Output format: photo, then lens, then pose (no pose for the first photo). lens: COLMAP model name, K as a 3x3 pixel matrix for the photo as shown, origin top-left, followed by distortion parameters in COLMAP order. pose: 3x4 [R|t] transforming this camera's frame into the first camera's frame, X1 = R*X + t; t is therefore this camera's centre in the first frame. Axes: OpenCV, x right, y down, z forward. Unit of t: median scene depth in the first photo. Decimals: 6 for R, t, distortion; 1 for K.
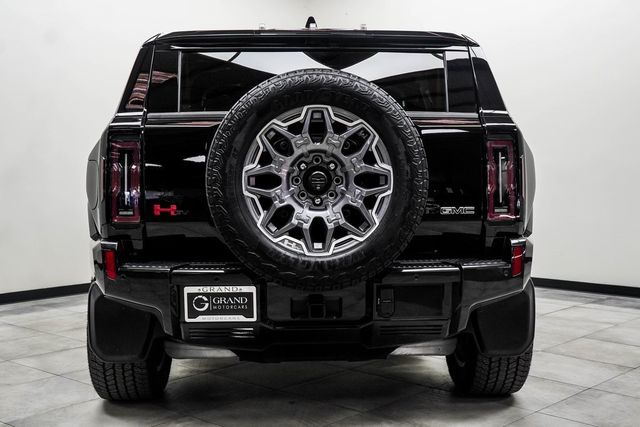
lens RADIAL K [[746.0, 0, 320.0], [0, 746.0, 213.5], [0, 0, 1]] dist [0.118848, 0.011957]
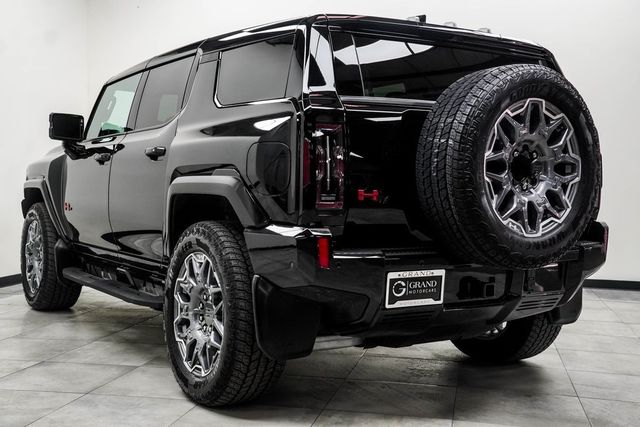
lens RADIAL K [[746.9, 0, 320.0], [0, 746.9, 213.5], [0, 0, 1]] dist [-0.017676, -0.013789]
pose [[0.884053, -0.004792, 0.467361, -0.780658], [0.008498, 0.999947, -0.005823, 0.026513], [-0.467309, 0.009120, 0.884047, 0.182435]]
